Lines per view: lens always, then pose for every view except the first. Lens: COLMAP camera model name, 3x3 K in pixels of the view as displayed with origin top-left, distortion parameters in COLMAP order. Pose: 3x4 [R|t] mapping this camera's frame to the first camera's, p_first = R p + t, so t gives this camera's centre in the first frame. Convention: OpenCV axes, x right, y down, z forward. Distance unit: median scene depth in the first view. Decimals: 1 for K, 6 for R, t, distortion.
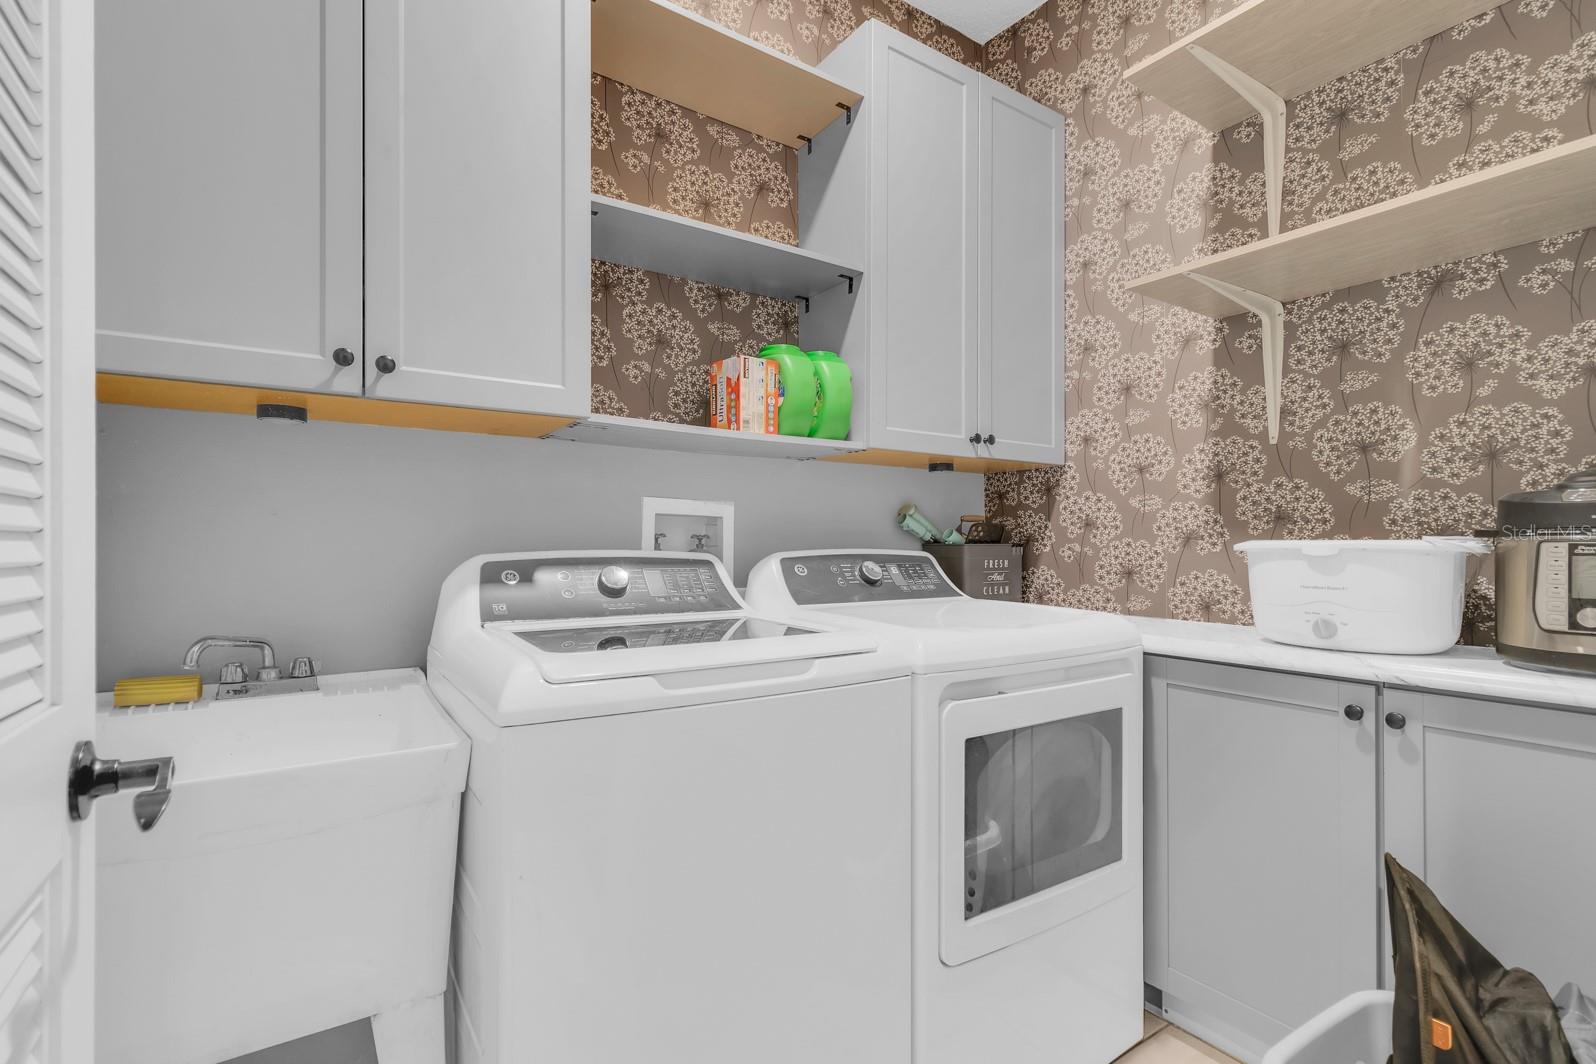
lens RADIAL K [[738.7, 0, 798.0], [0, 738.7, 537.3], [0, 0, 1]] dist [0.001667, 0.001512]
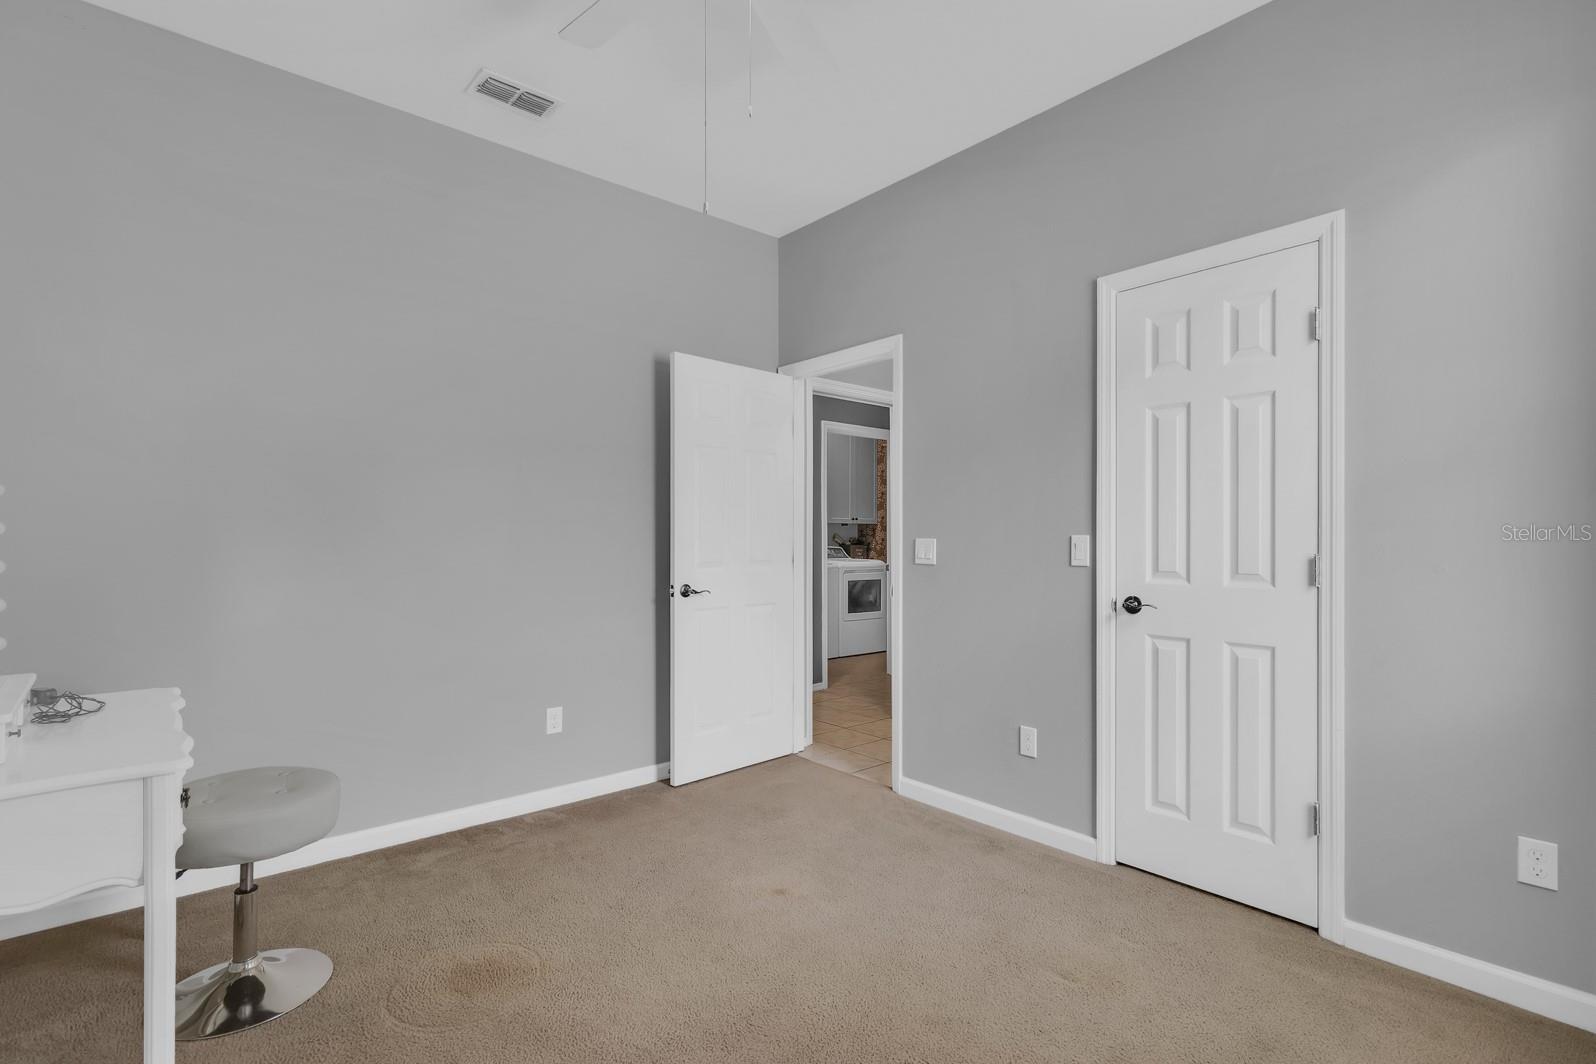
lens RADIAL K [[738.7, 0, 797.3], [0, 738.7, 534.6], [0, 0, 1]] dist [0.001667, 0.001512]
pose [[0.992780, -0.006239, 0.119790, -0.495566], [0.006797, 0.999968, -0.004250, -0.029240], [-0.119760, 0.005034, 0.992790, -2.686449]]
